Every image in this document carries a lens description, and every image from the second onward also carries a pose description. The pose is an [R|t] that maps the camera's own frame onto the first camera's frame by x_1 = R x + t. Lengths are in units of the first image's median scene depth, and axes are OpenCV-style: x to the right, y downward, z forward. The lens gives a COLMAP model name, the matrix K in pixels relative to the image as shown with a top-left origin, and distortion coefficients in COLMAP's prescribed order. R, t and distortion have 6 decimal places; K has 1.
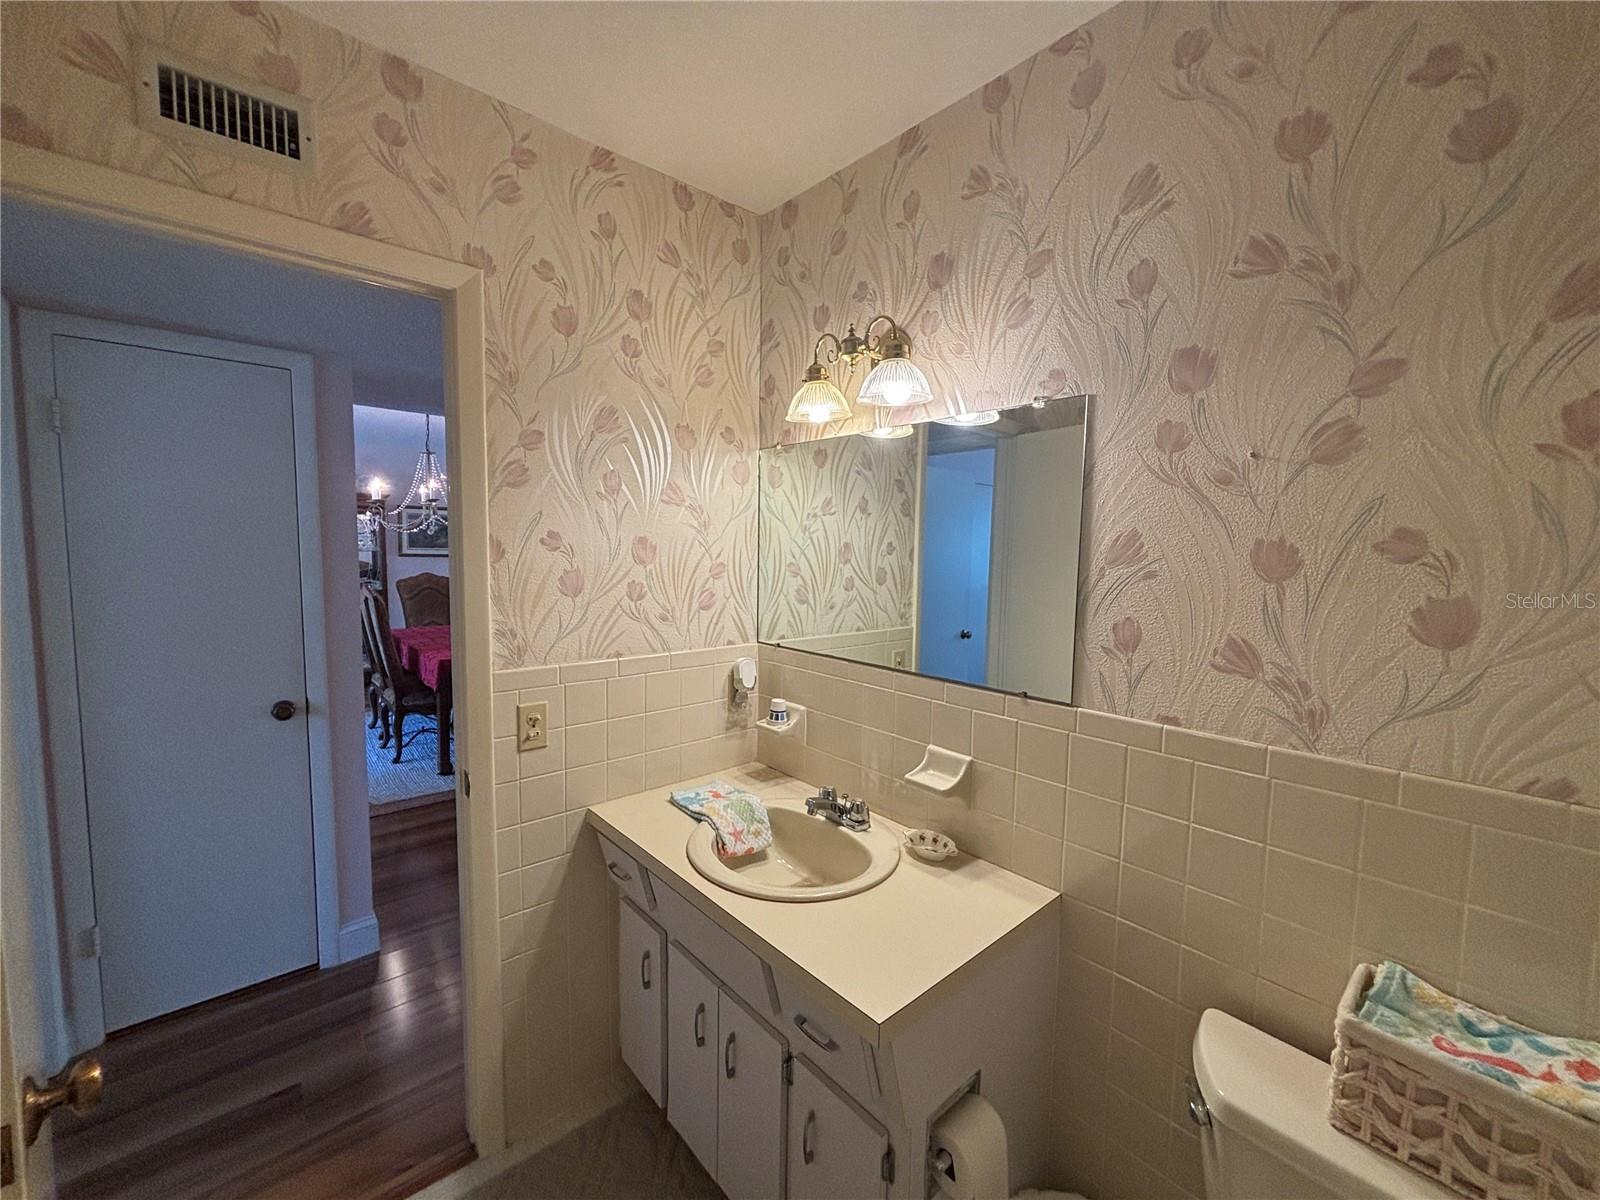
lens RADIAL K [[642.7, 0, 796.3], [0, 642.7, 598.3], [0, 0, 1]] dist [0.002849, -0.001747]
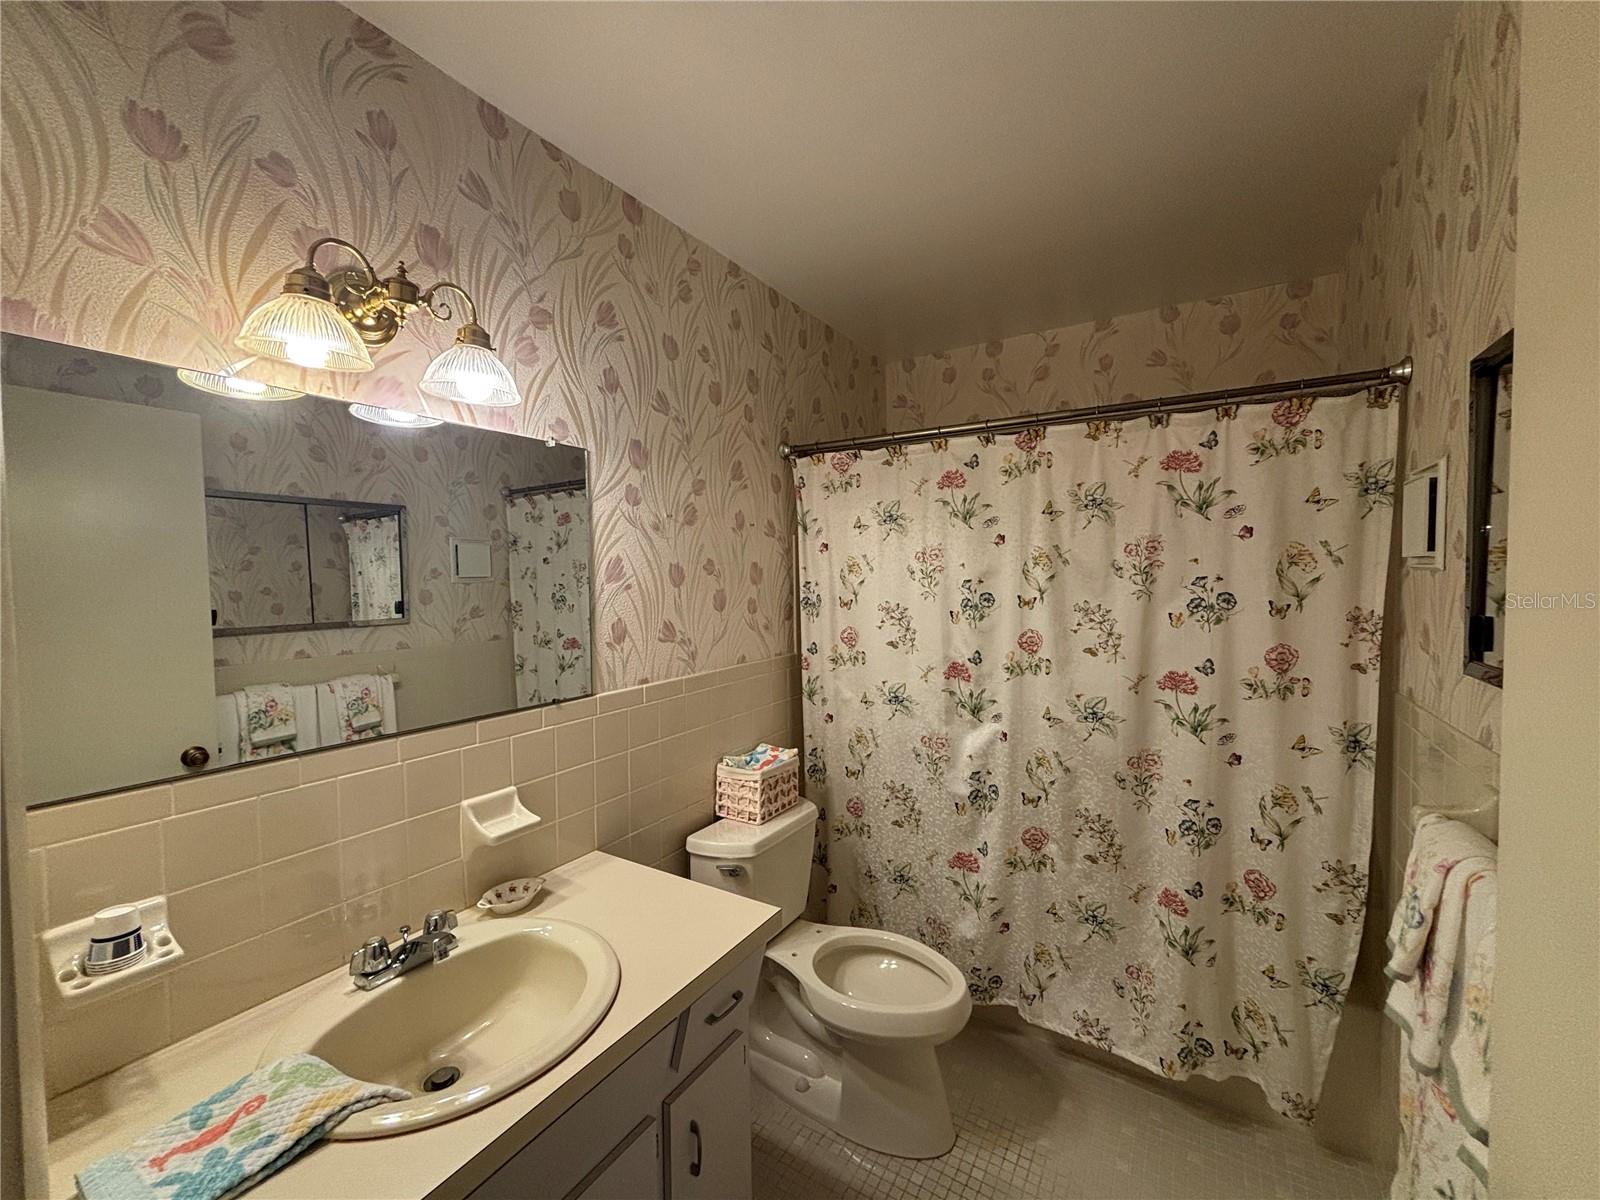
lens RADIAL K [[642.7, 0, 788.2], [0, 642.7, 602.8], [0, 0, 1]] dist [0.002849, -0.001747]
pose [[-0.278992, -0.050900, 0.958943, -0.980105], [0.086955, 0.993153, 0.078014, -0.085353], [-0.956348, 0.105150, -0.272656, 1.083265]]
